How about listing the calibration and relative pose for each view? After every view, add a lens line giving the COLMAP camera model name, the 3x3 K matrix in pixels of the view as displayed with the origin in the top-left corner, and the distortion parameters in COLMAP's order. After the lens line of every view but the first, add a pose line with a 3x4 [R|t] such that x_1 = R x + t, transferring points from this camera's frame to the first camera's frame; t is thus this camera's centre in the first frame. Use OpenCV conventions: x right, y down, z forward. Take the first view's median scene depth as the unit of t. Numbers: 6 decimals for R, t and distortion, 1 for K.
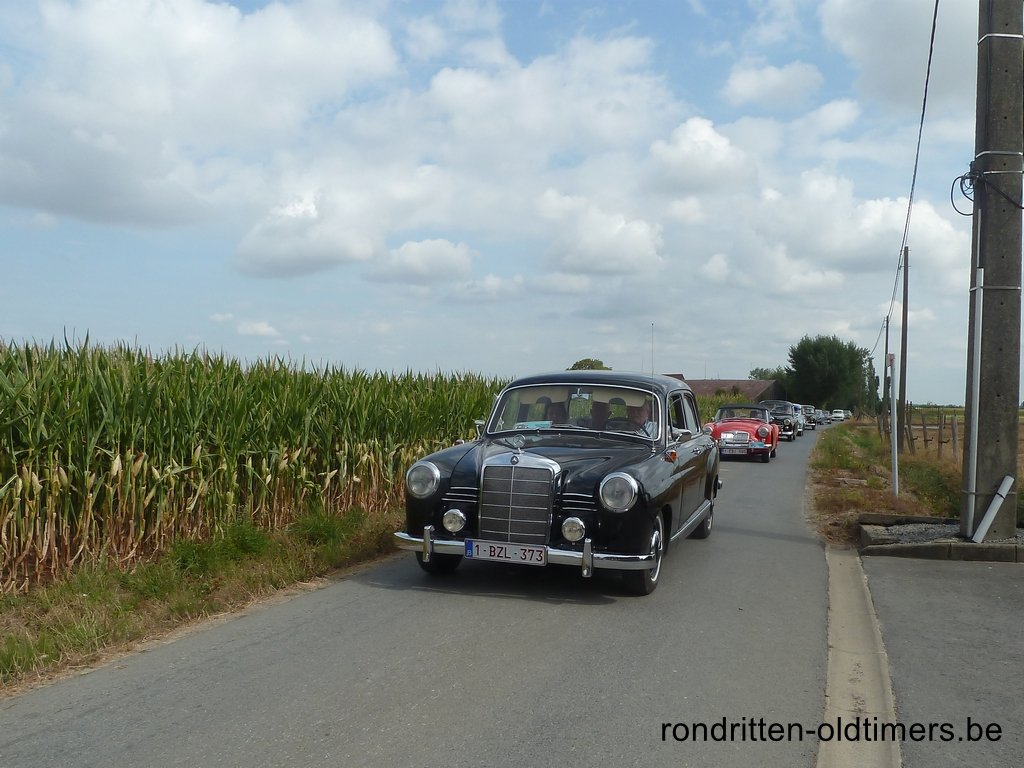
lens RADIAL K [[899.0, 0, 531.6], [0, 899.0, 444.9], [0, 0, 1]] dist [-0.033025, 0.011738]
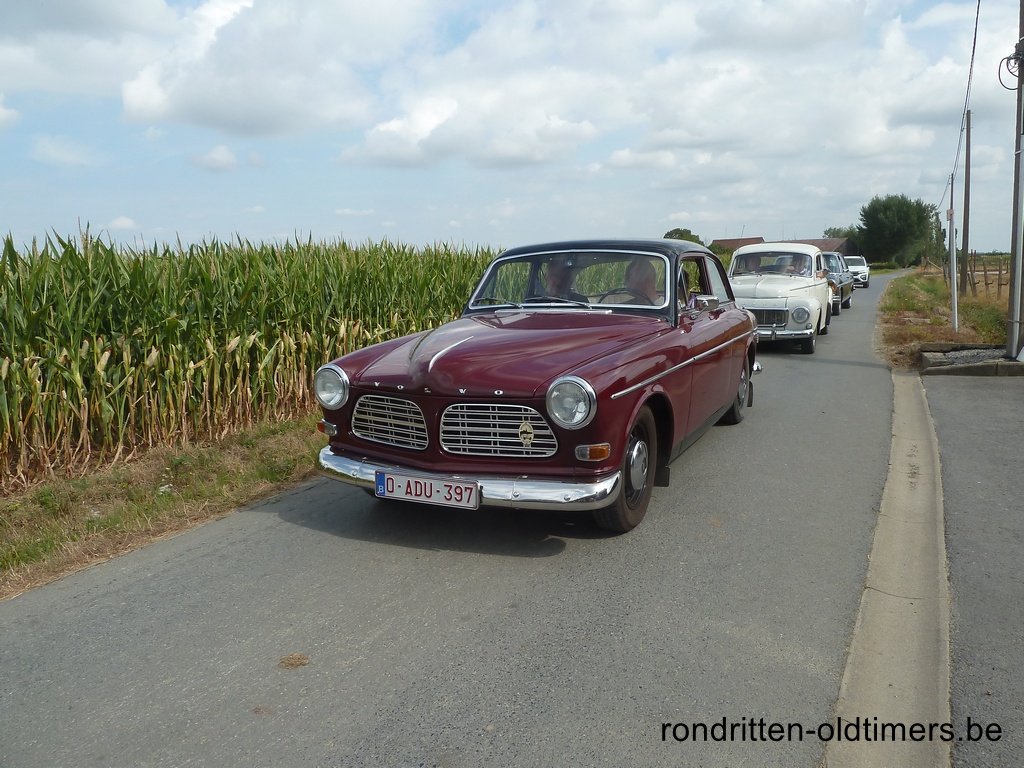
lens RADIAL K [[758.4, 0, 517.6], [0, 758.4, 375.4], [0, 0, 1]] dist [-0.034465, 0.003084]
pose [[0.988096, -0.034496, -0.149921, -0.026123], [0.047536, 0.995307, 0.084284, 0.006892], [0.146310, -0.090407, 0.985099, -0.094885]]
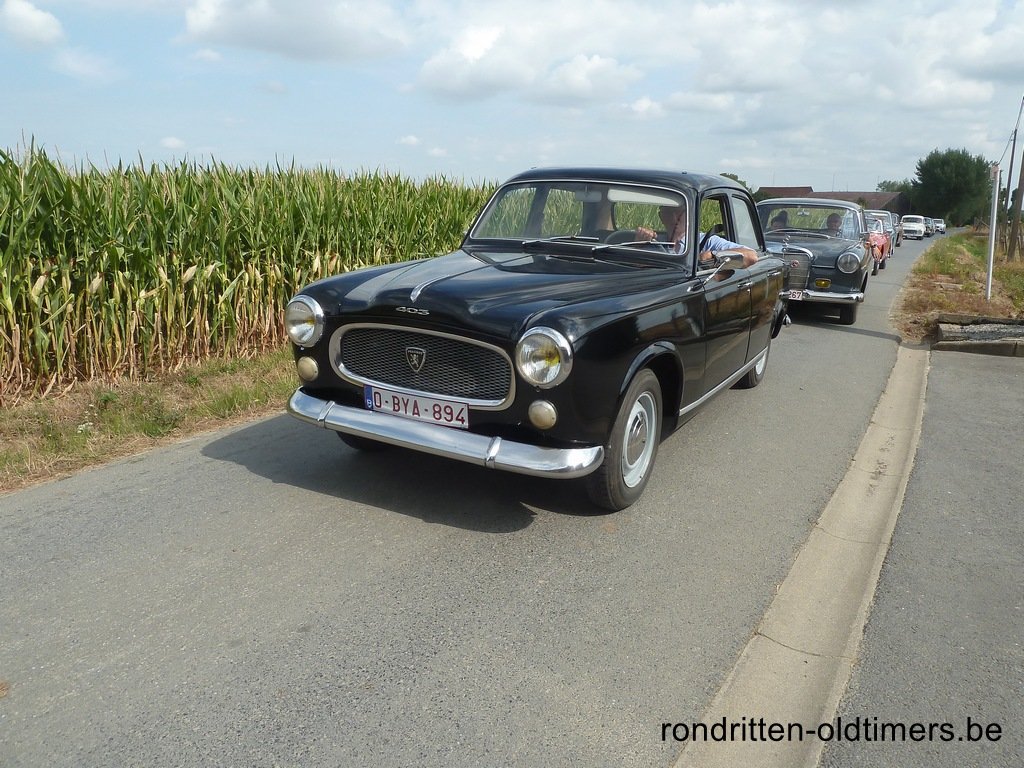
lens RADIAL K [[758.4, 0, 517.6], [0, 758.4, 375.4], [0, 0, 1]] dist [-0.034465, 0.003084]
pose [[0.980465, 0.036927, -0.193197, 0.032479], [-0.004888, 0.986490, 0.163750, 0.001929], [0.196634, -0.159606, 0.967399, -0.022104]]
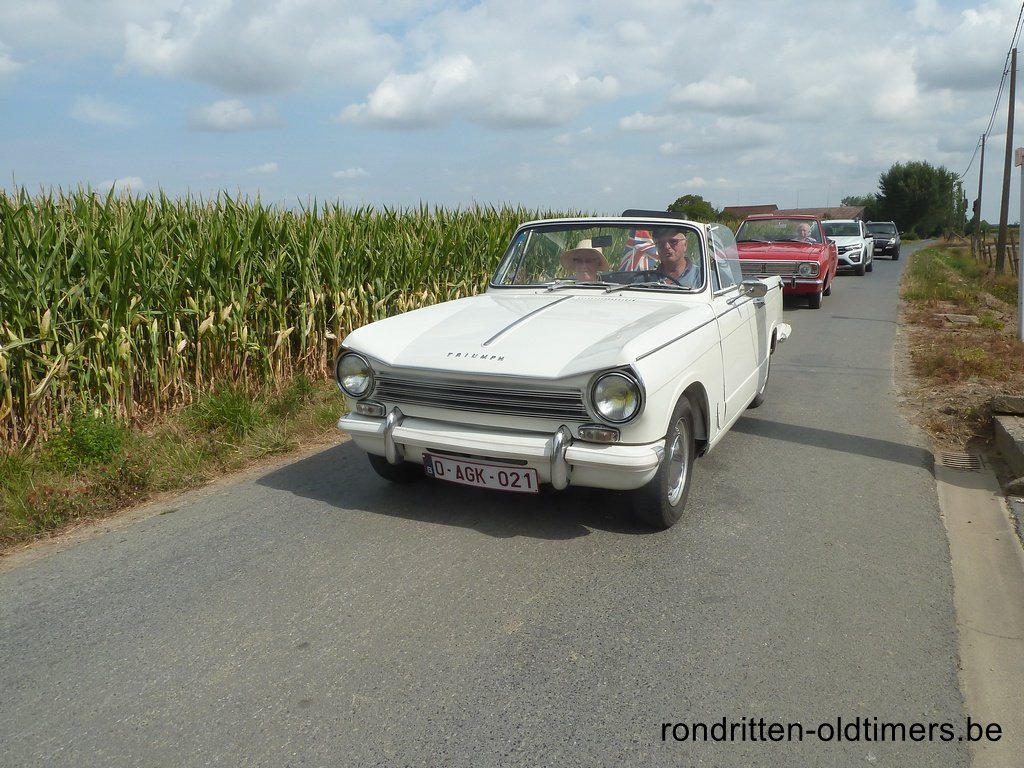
lens RADIAL K [[758.4, 0, 517.6], [0, 758.4, 375.4], [0, 0, 1]] dist [-0.034465, 0.003084]
pose [[0.986101, -0.013015, -0.165636, 0.127610], [0.034527, 0.991216, 0.127667, -0.012048], [0.162519, -0.131611, 0.977889, 0.435133]]
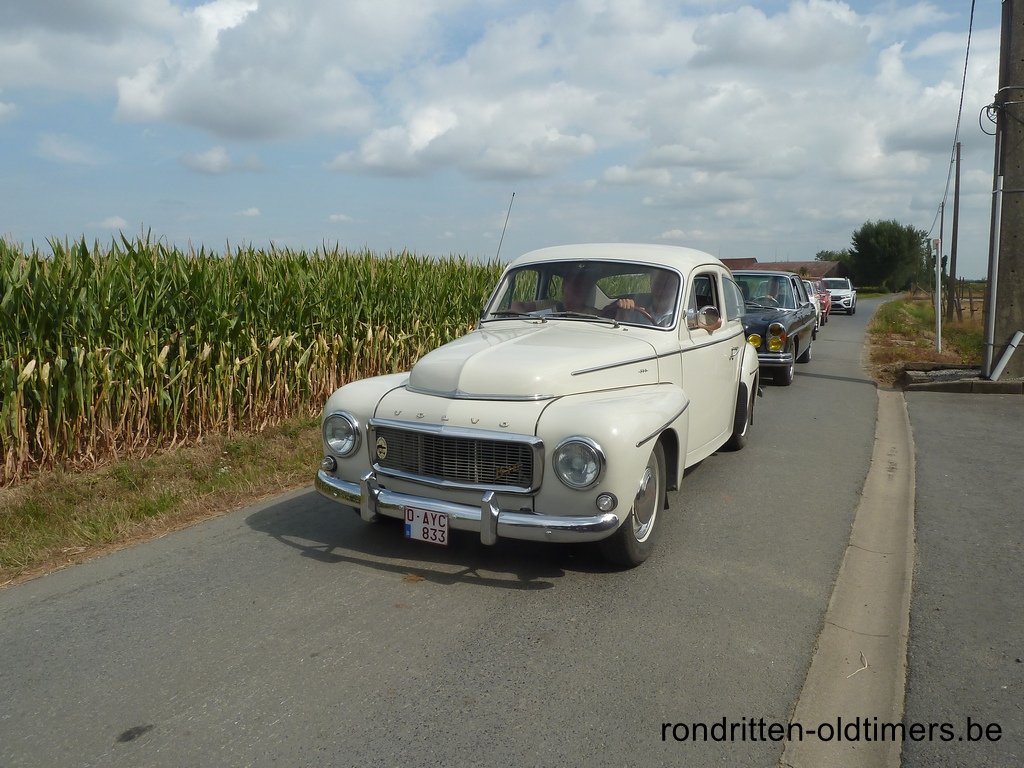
lens RADIAL K [[758.4, 0, 517.6], [0, 758.4, 375.4], [0, 0, 1]] dist [-0.034465, 0.003084]
pose [[0.990540, -0.007347, -0.137028, -0.049218], [0.016812, 0.997541, 0.068045, 0.009570], [0.136192, -0.069705, 0.988227, -0.177305]]
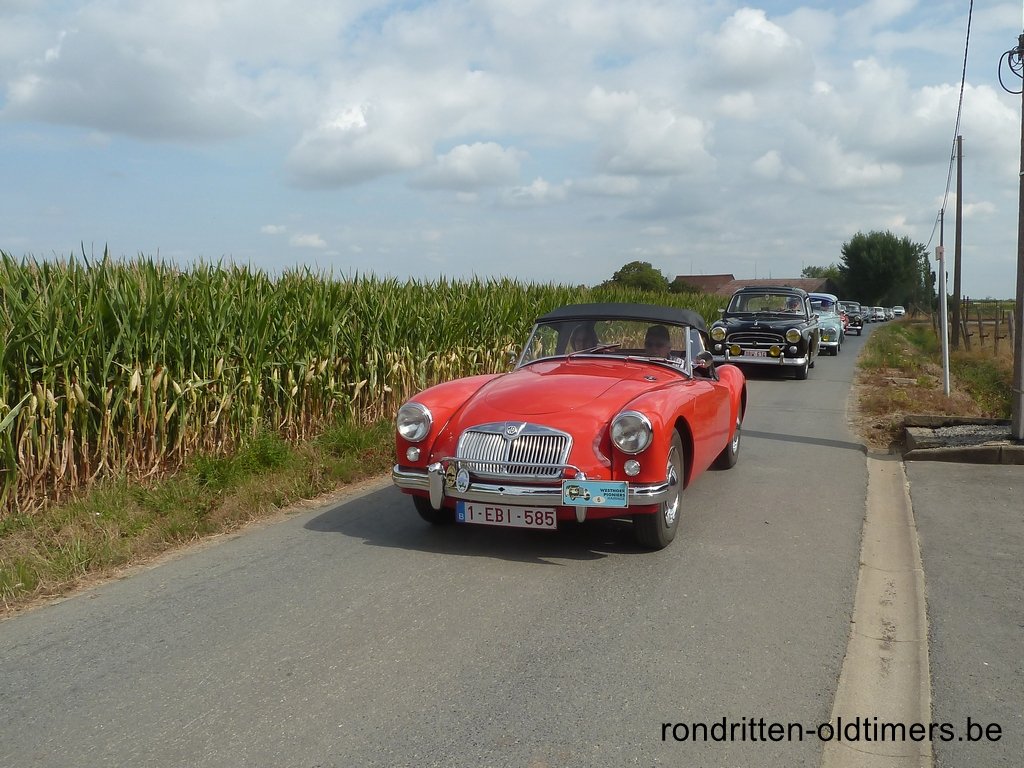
lens RADIAL K [[897.1, 0, 537.1], [0, 897.1, 372.4], [0, 0, 1]] dist [-0.034355, 0.012202]
pose [[0.998475, -0.020393, -0.051294, 0.025789], [0.021685, 0.999458, 0.024752, -0.000687], [0.050761, -0.025826, 0.998377, 0.036142]]
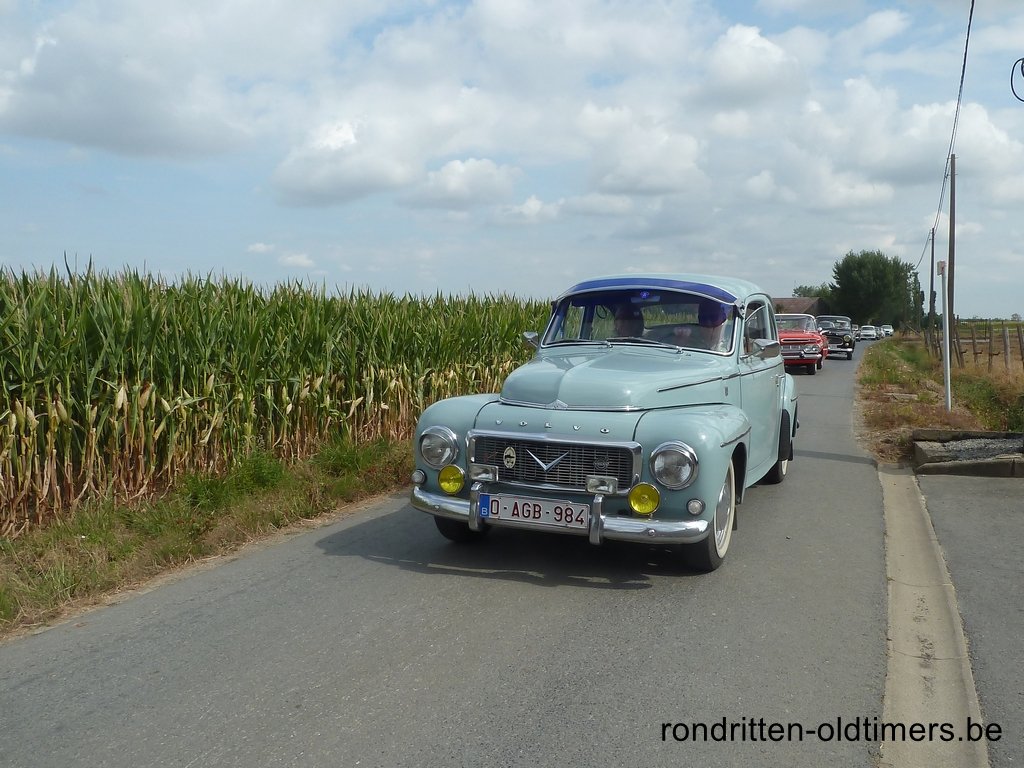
lens RADIAL K [[899.7, 0, 567.7], [0, 899.7, 406.2], [0, 0, 1]] dist [-0.041821, 0.026114]
pose [[0.999651, -0.024435, -0.010045, 0.013345], [0.024829, 0.998844, 0.041165, 0.004457], [0.009027, -0.041400, 0.999102, 0.057516]]
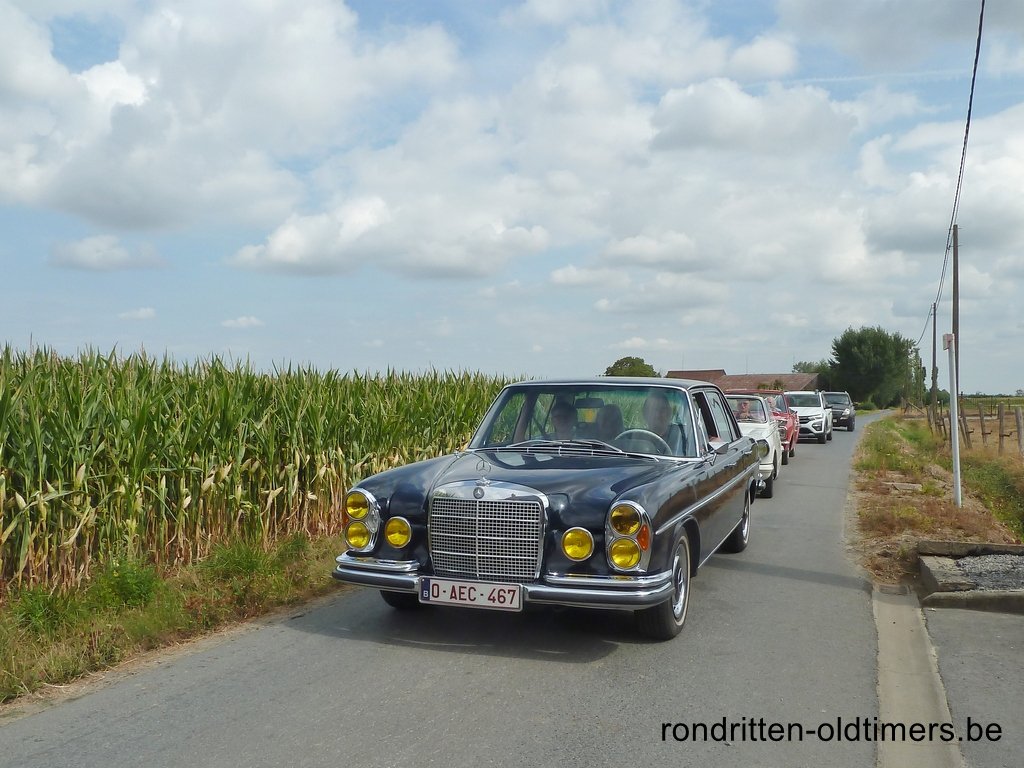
lens RADIAL K [[878.8, 0, 517.0], [0, 878.8, 435.3], [0, 0, 1]] dist [-0.029993, 0.001486]
pose [[0.997438, -0.020247, -0.068613, 0.078756], [0.019600, 0.999757, -0.010092, -0.010421], [0.068801, 0.008722, 0.997592, 0.233672]]
